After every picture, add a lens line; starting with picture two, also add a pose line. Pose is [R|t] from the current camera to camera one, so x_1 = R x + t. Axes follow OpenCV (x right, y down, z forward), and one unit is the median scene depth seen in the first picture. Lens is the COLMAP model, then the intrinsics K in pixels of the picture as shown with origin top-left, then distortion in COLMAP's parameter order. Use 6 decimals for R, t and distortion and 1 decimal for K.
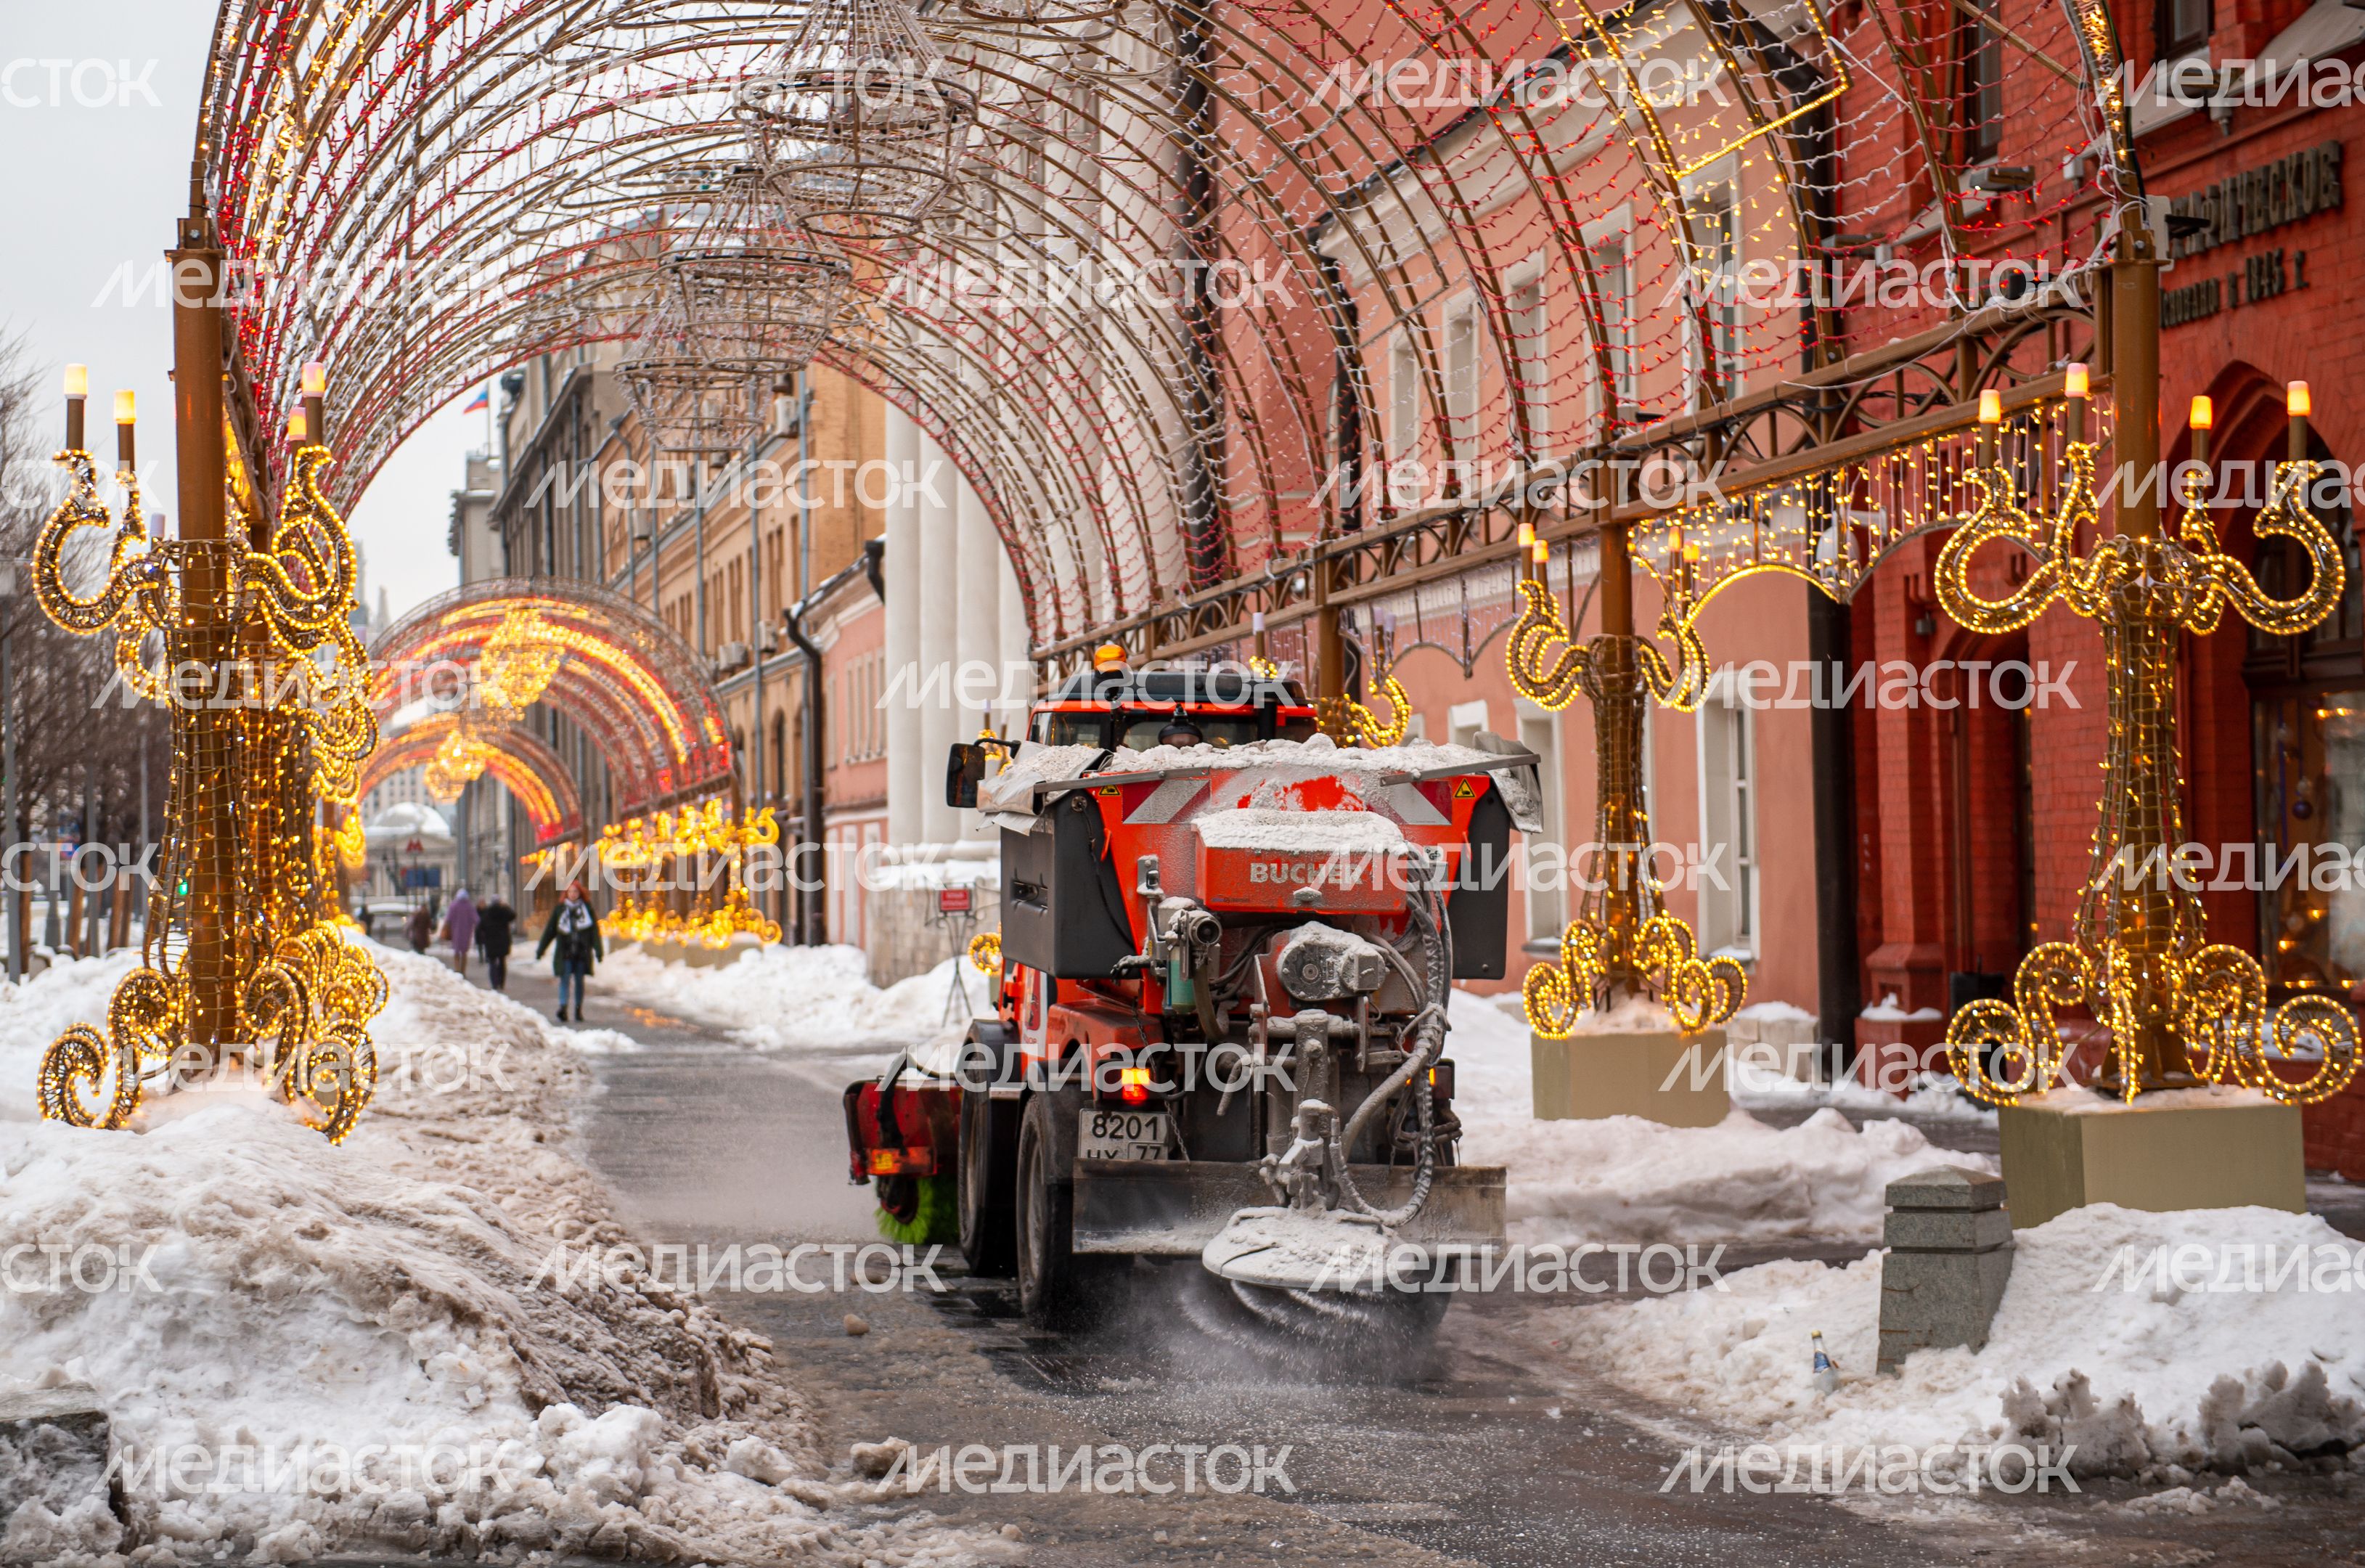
lens RADIAL K [[4851.1, 0, 1181.3], [0, 4851.1, 707.7], [0, 0, 1]] dist [0.161884, -0.272787]
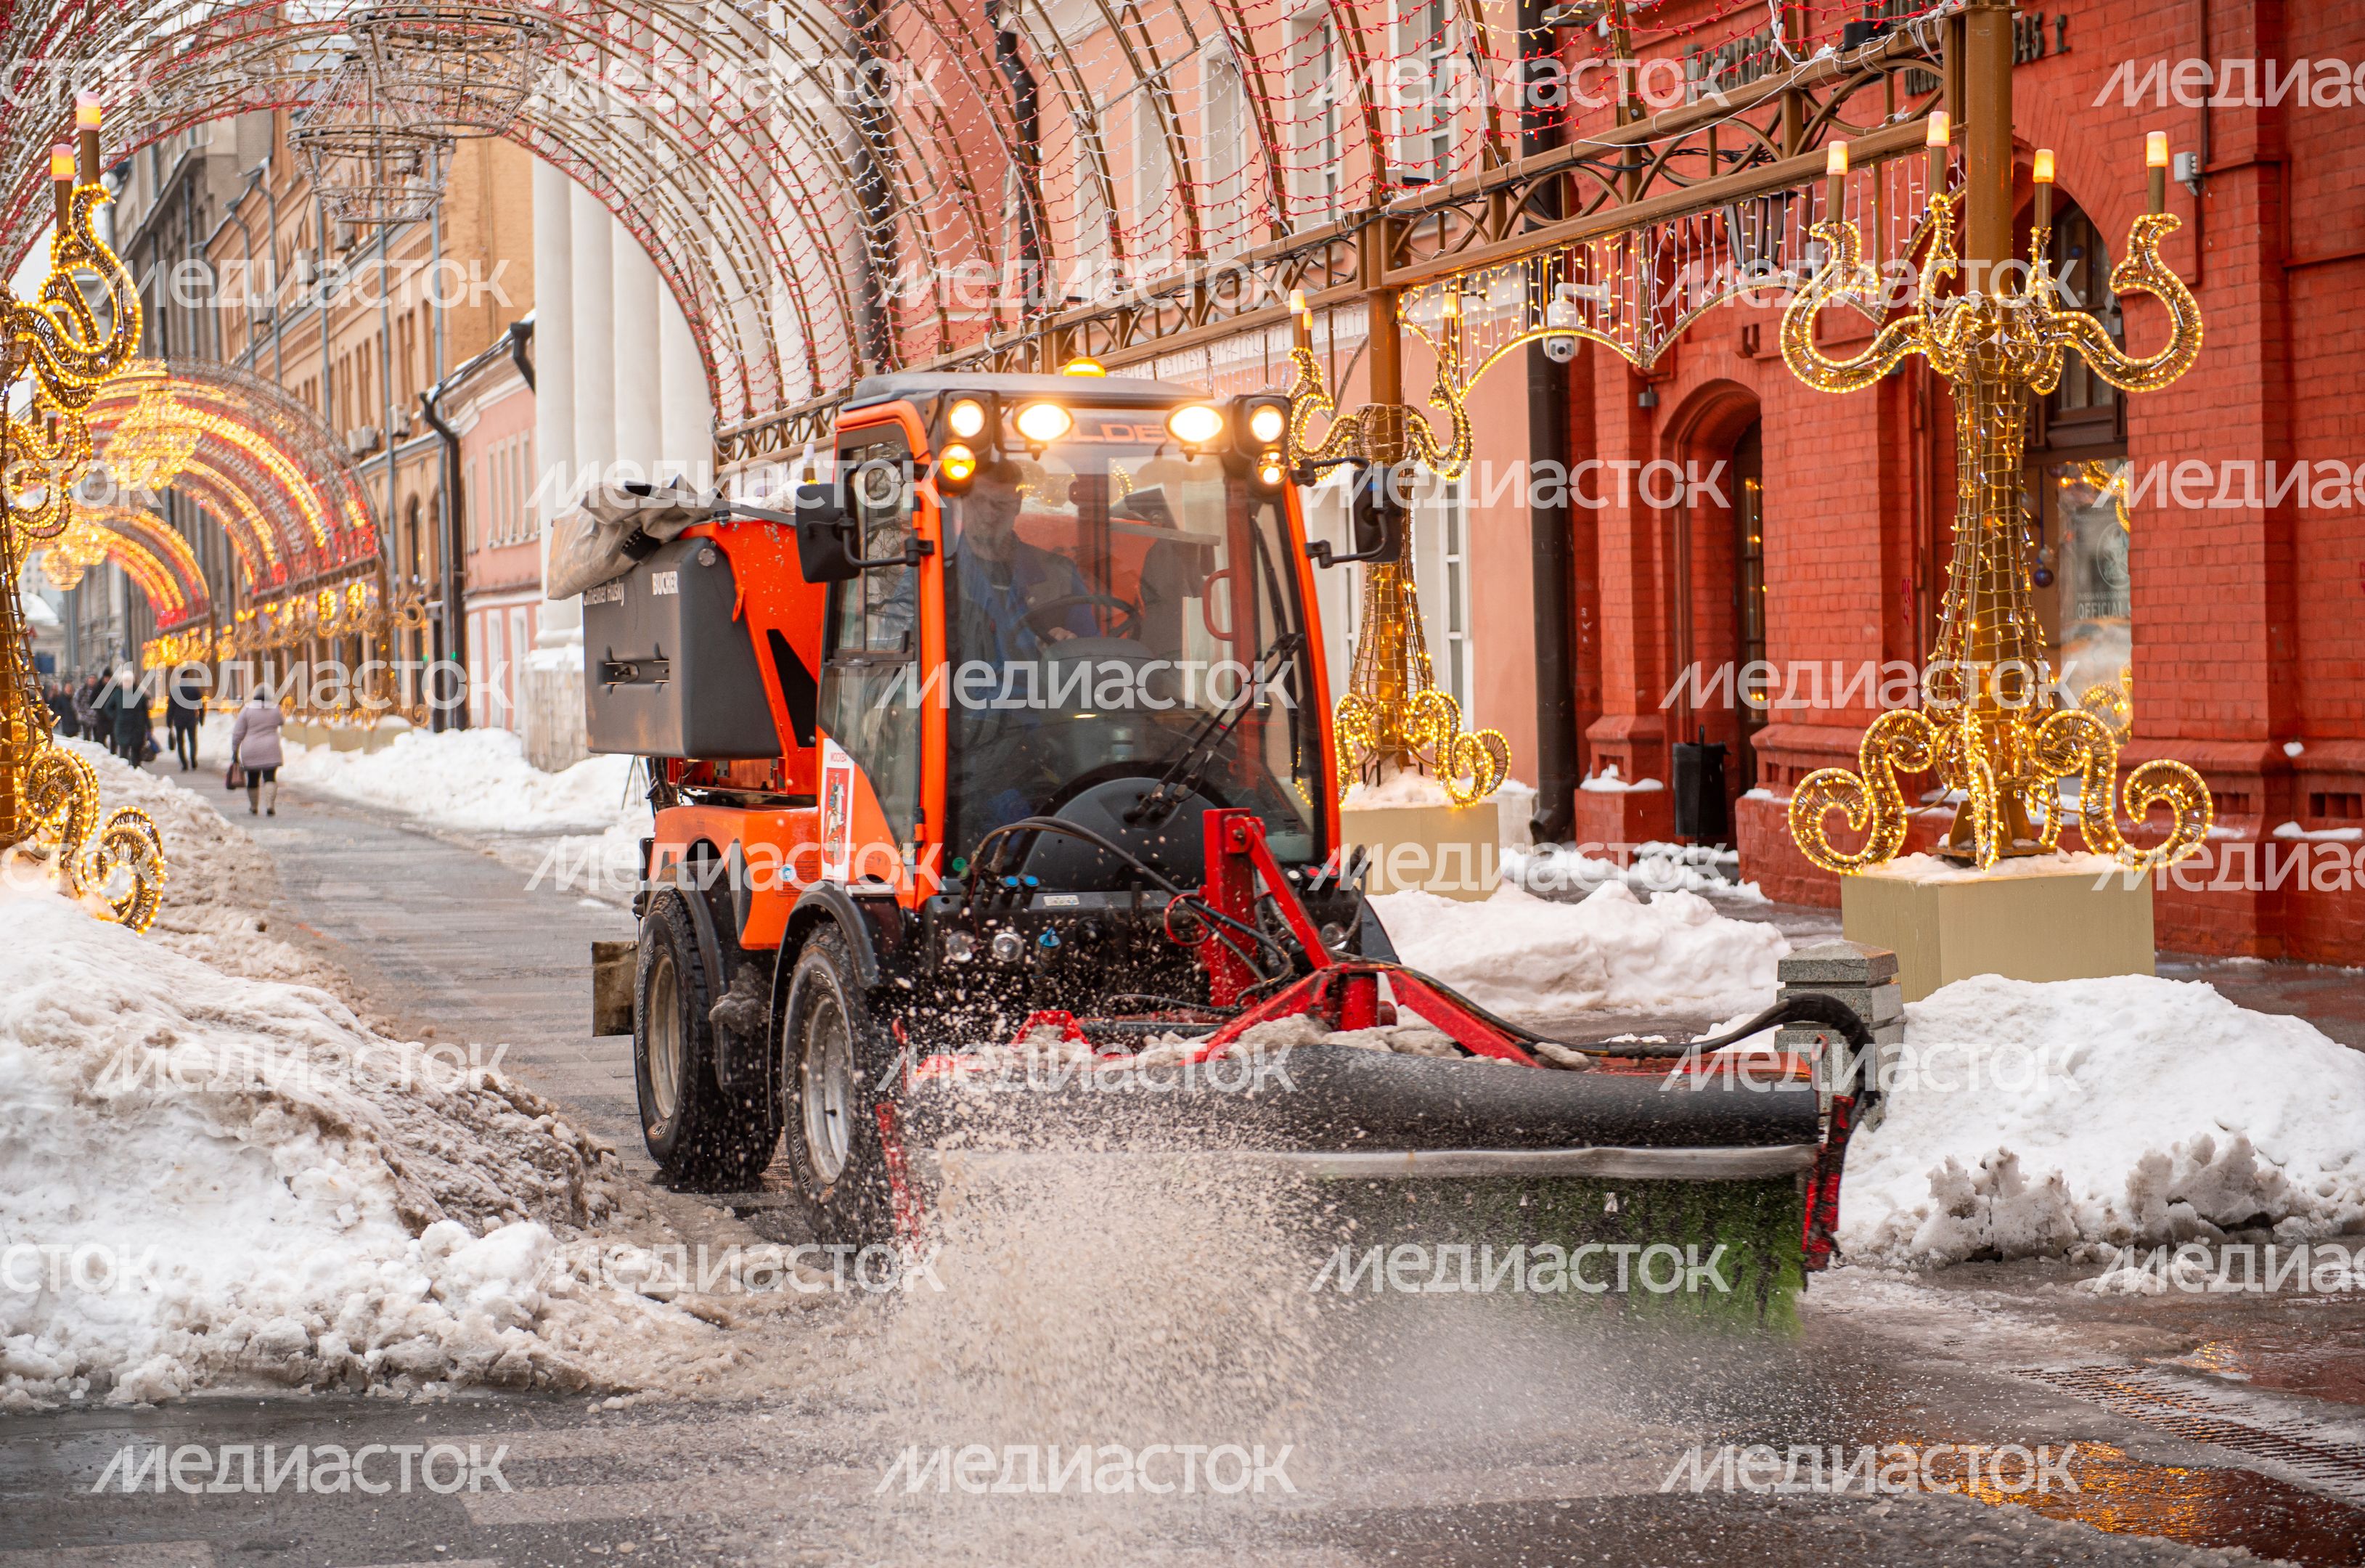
lens RADIAL K [[4498.0, 0, 1182.5], [0, 4498.0, 784.0], [0, 0, 1]] dist [0.155889, -0.514428]
pose [[0.993359, -0.010275, 0.114598, -0.068309], [0.003213, 0.998093, 0.061638, 0.006626], [-0.115013, -0.060861, 0.991498, 0.114813]]
